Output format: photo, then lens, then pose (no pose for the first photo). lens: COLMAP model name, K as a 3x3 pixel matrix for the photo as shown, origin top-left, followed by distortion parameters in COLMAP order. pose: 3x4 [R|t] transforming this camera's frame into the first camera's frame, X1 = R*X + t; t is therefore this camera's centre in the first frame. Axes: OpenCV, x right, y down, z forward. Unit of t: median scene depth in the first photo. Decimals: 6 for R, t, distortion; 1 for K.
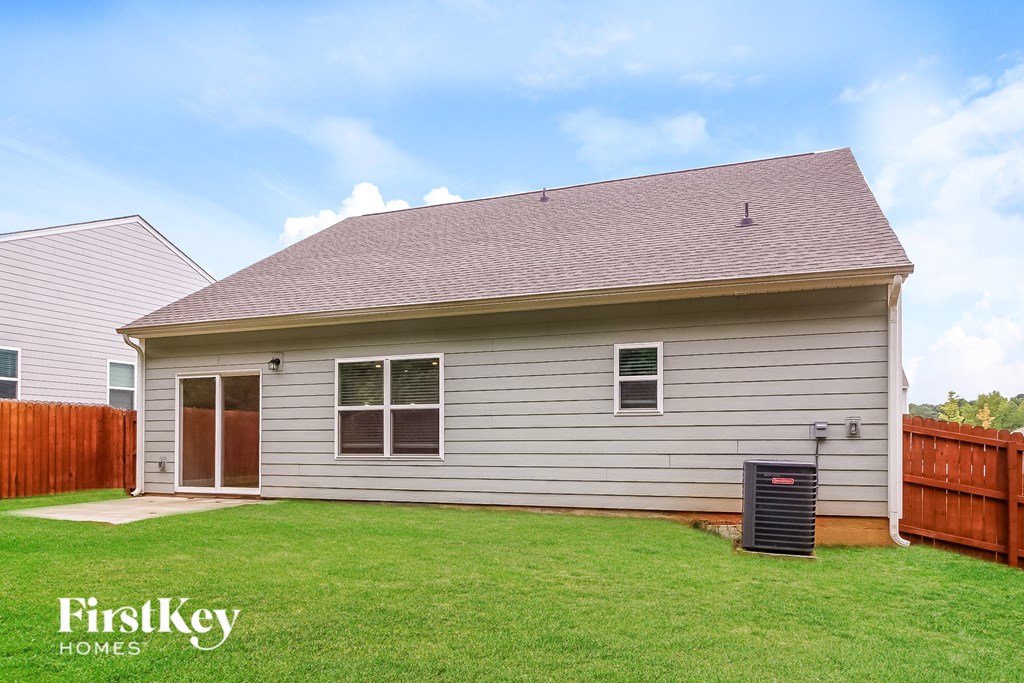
lens RADIAL K [[751.2, 0, 513.4], [0, 751.2, 342.7], [0, 0, 1]] dist [0.000963, -0.007121]
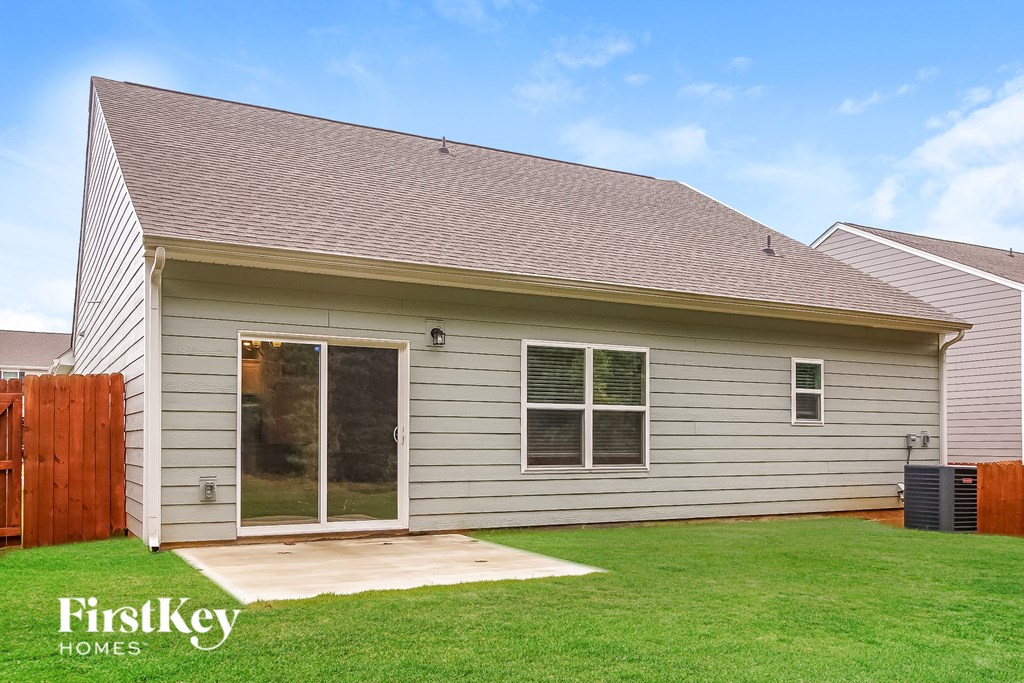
lens RADIAL K [[910.5, 0, 509.8], [0, 910.5, 338.9], [0, 0, 1]] dist [0.001529, -0.009666]
pose [[0.615280, 0.092061, 0.782914, -1.024625], [-0.108626, 0.993585, -0.031465, 0.054811], [-0.780788, -0.065685, 0.621333, 0.478269]]
